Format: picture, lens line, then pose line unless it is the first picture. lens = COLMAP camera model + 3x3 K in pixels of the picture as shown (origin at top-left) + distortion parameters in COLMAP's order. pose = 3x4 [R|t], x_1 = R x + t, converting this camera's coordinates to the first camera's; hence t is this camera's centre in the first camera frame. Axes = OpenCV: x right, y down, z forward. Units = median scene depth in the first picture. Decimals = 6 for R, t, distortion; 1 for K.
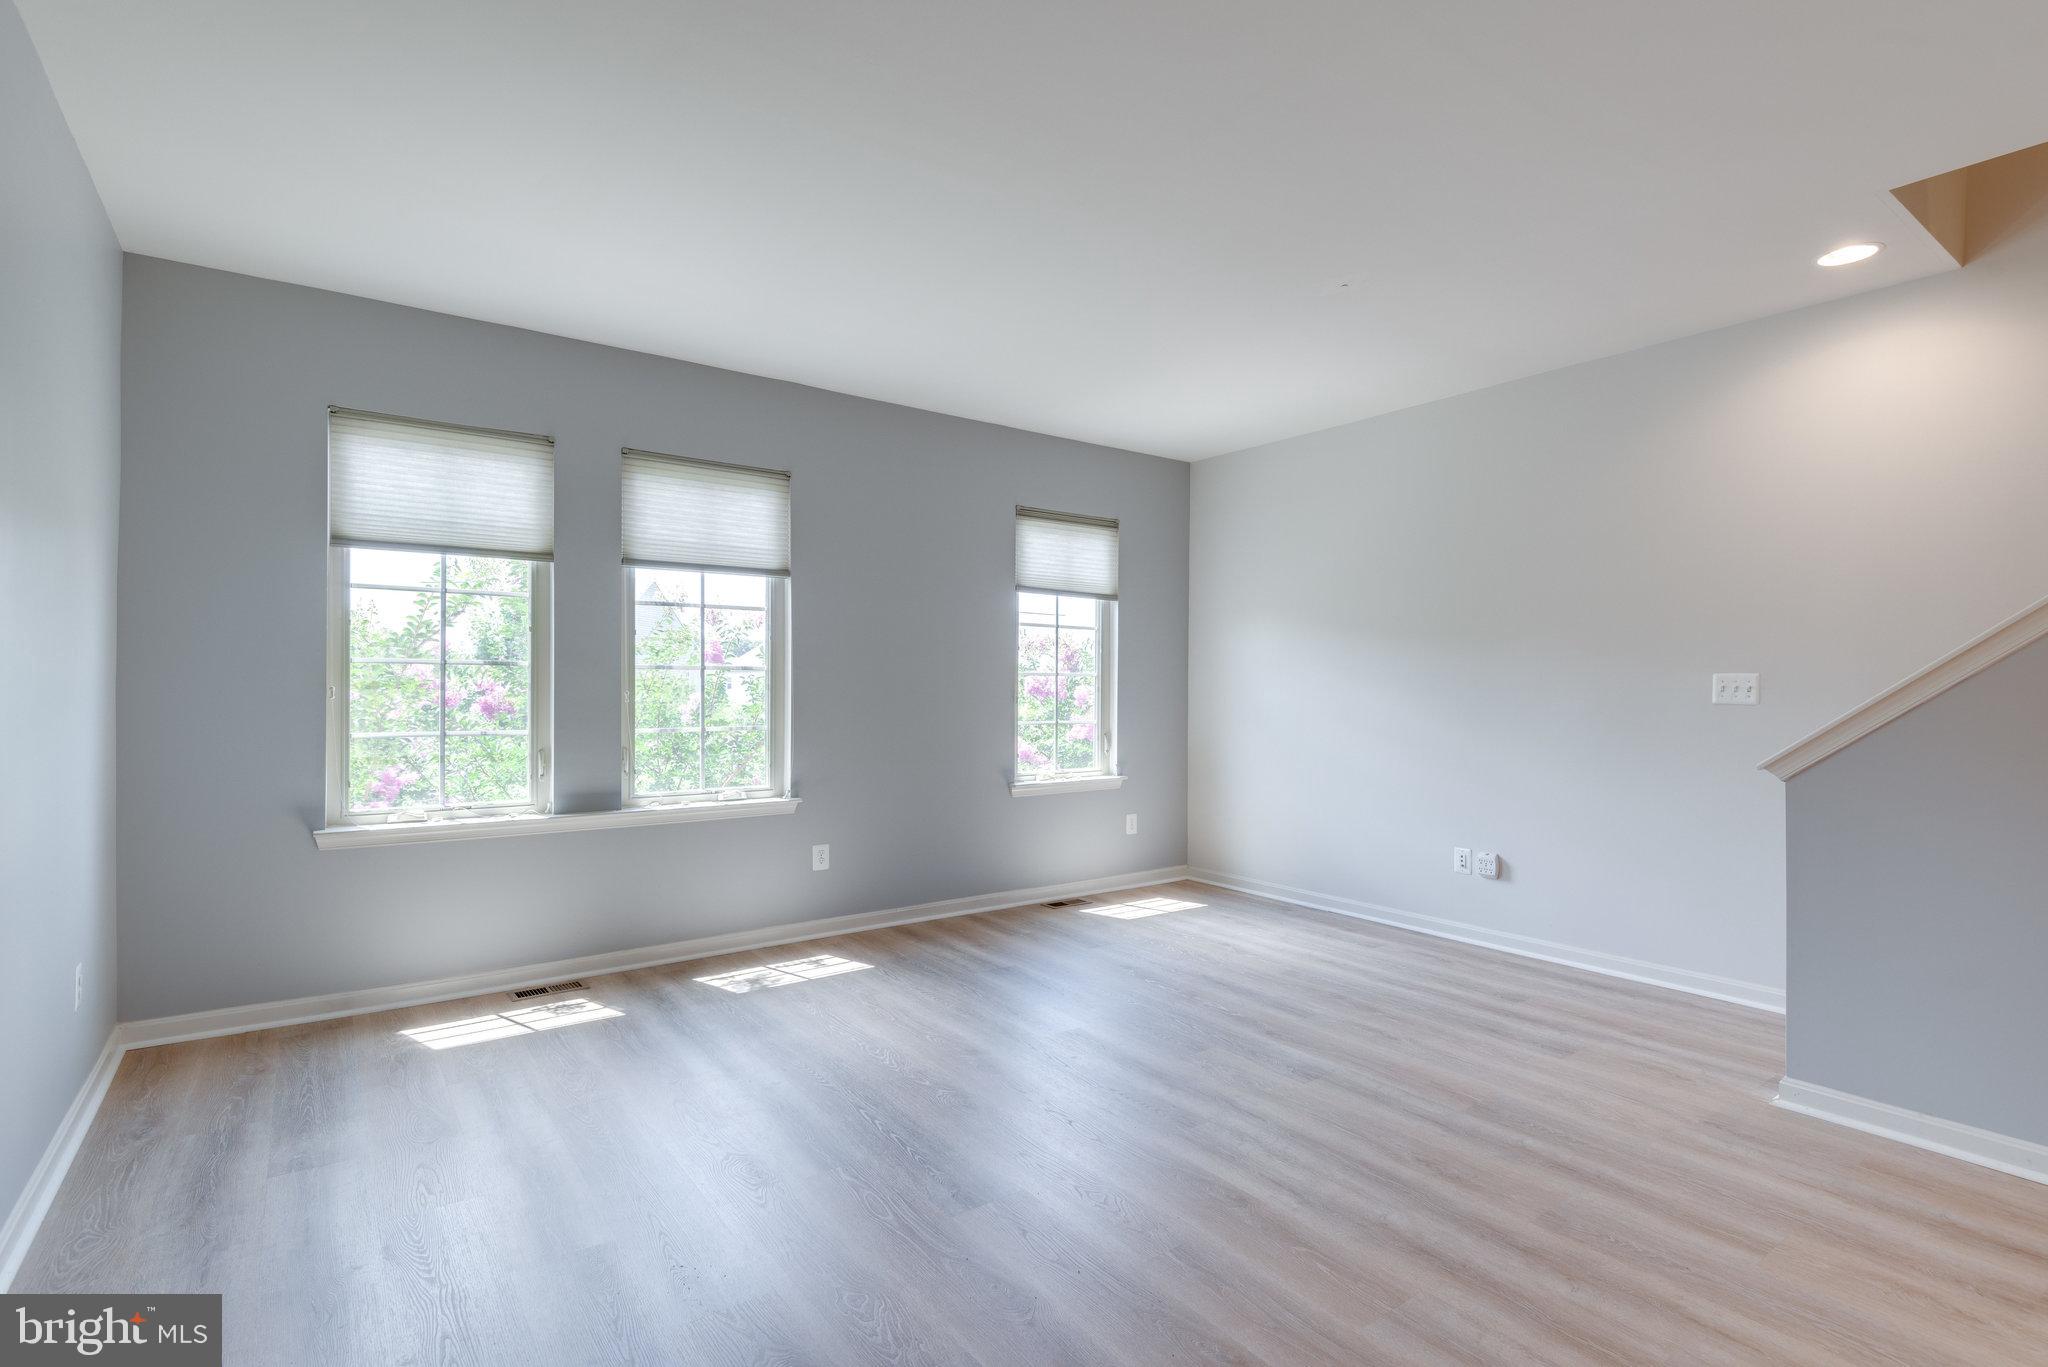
lens RADIAL K [[969.5, 0, 1028.8], [0, 969.5, 685.1], [0, 0, 1]] dist [0.023863, -0.020970]
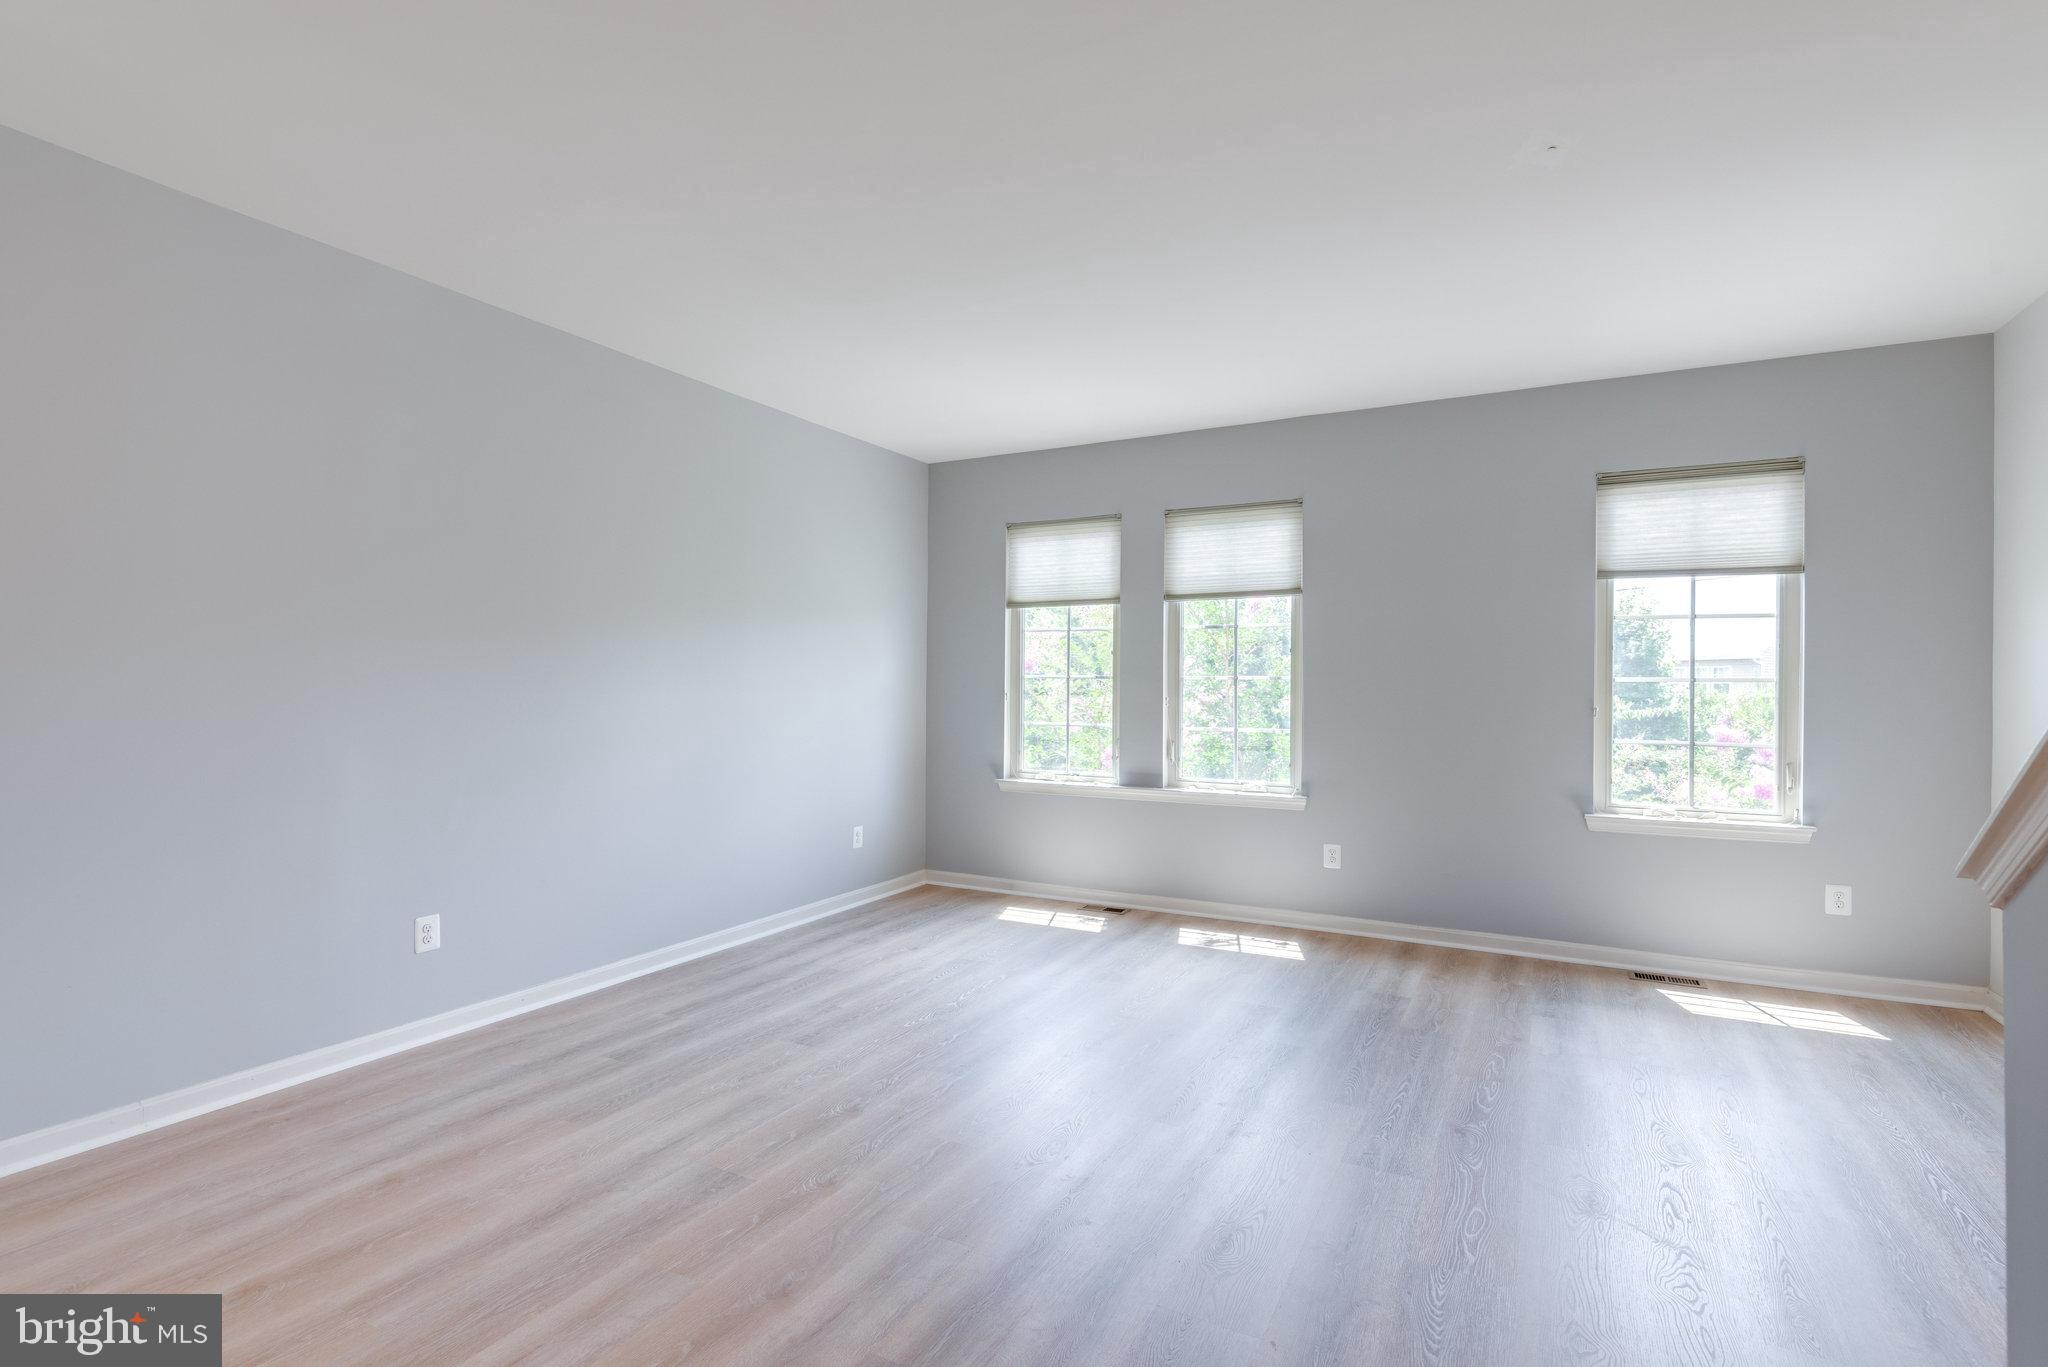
lens RADIAL K [[969.5, 0, 1028.8], [0, 969.5, 685.1], [0, 0, 1]] dist [0.023863, -0.020970]
pose [[0.429279, -0.006790, -0.903146, 0.679617], [-0.004268, 0.999945, -0.009546, 0.003214], [0.903162, 0.007953, 0.429227, 0.280763]]
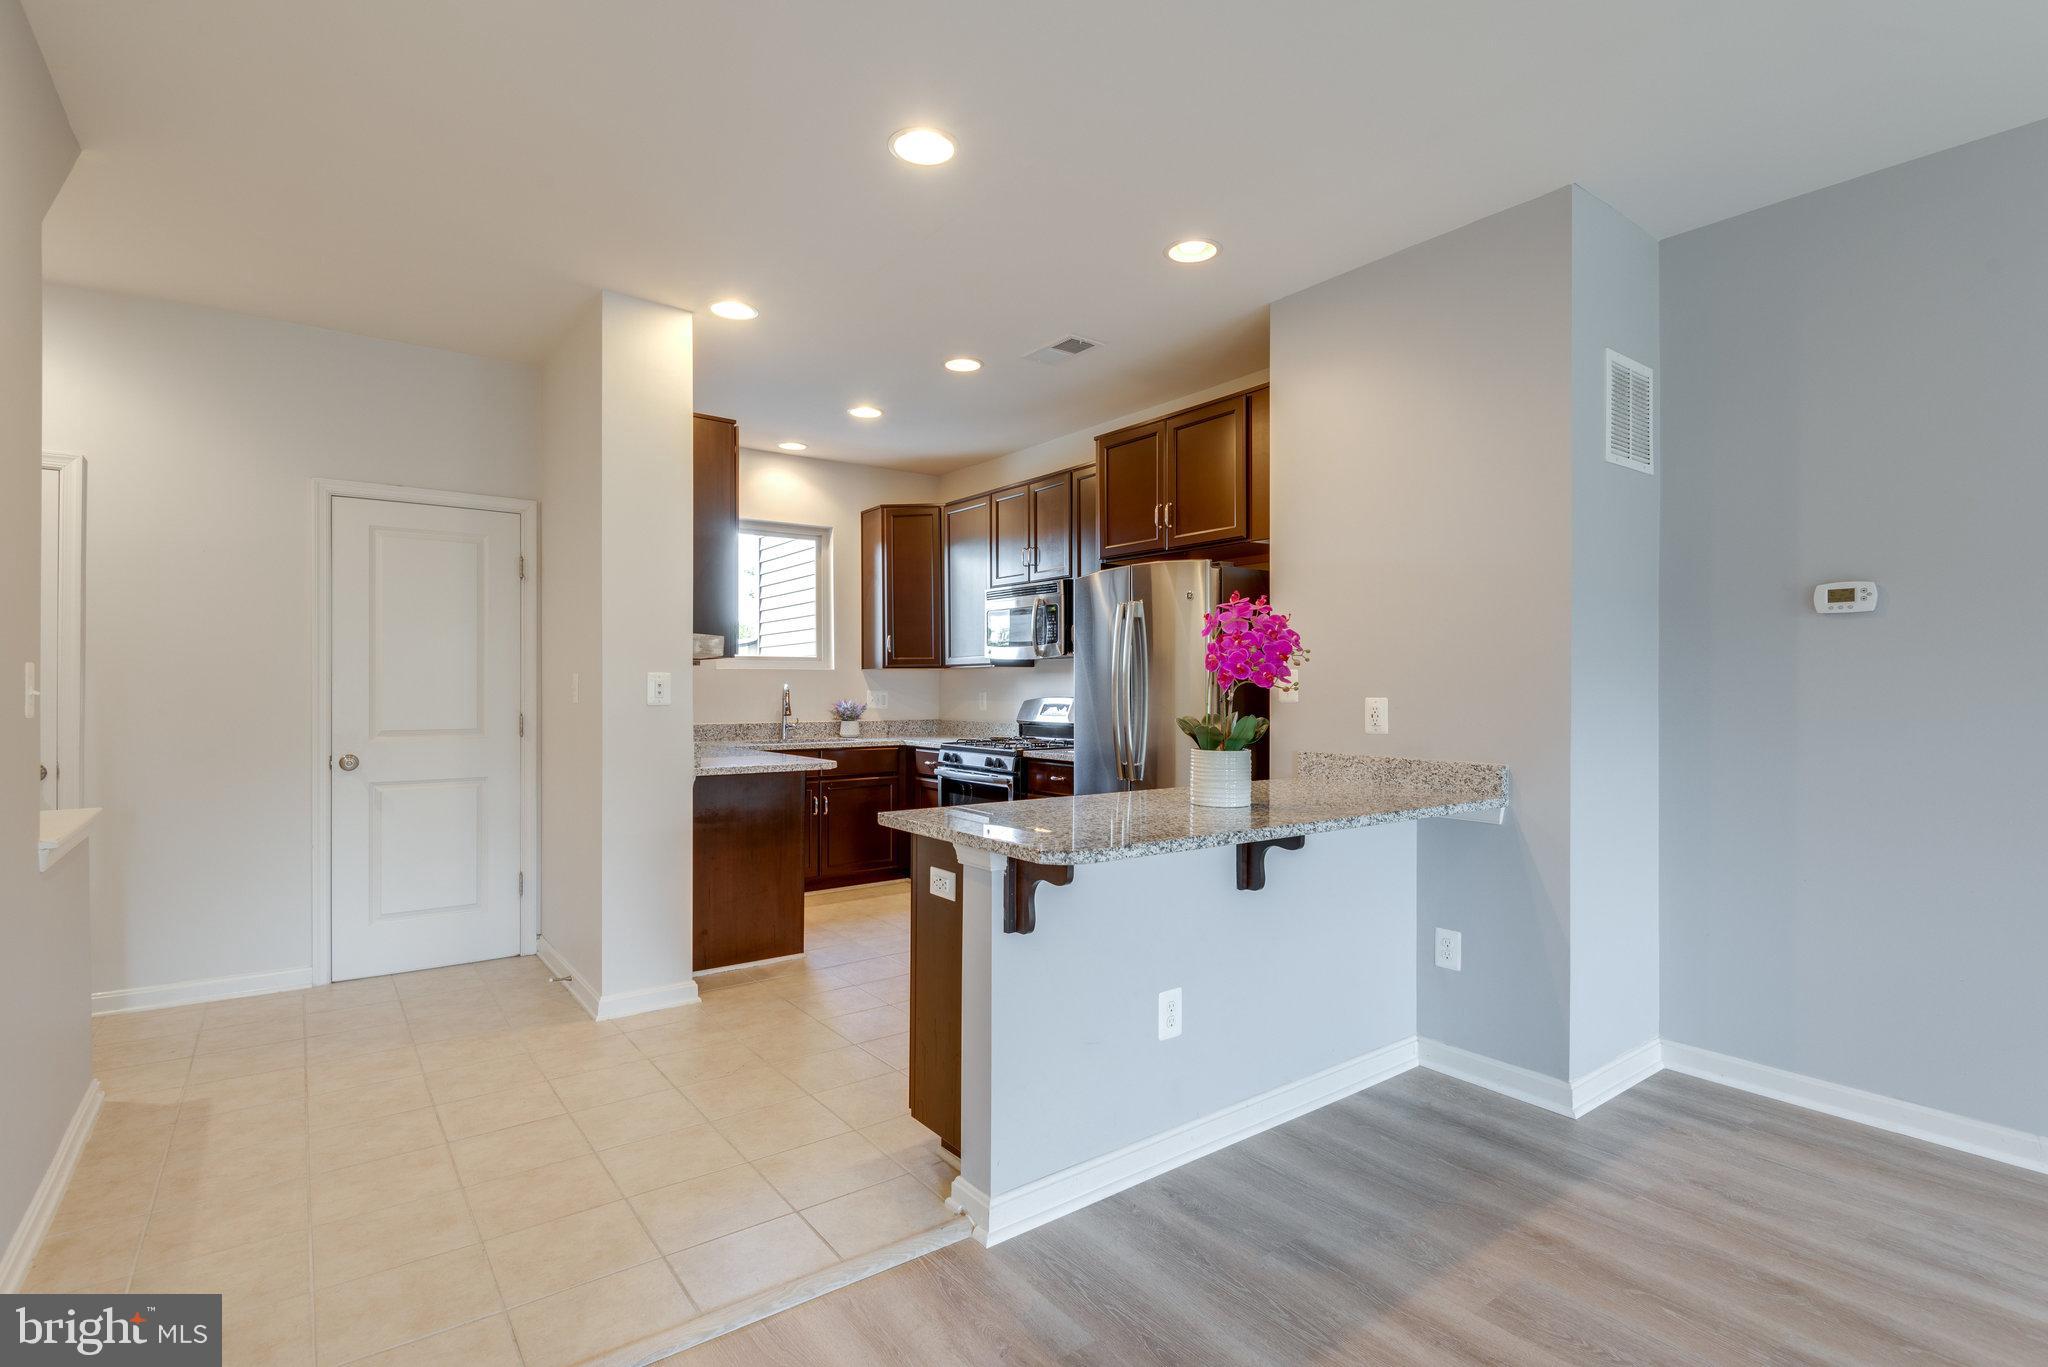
lens RADIAL K [[975.5, 0, 1032.7], [0, 975.5, 684.9], [0, 0, 1]] dist [-0.001159, -0.001515]
pose [[-0.999967, -0.007526, -0.003121, 0.449916], [-0.007520, 0.999969, -0.002172, 0.009472], [0.003137, -0.002148, -0.999993, 0.616560]]
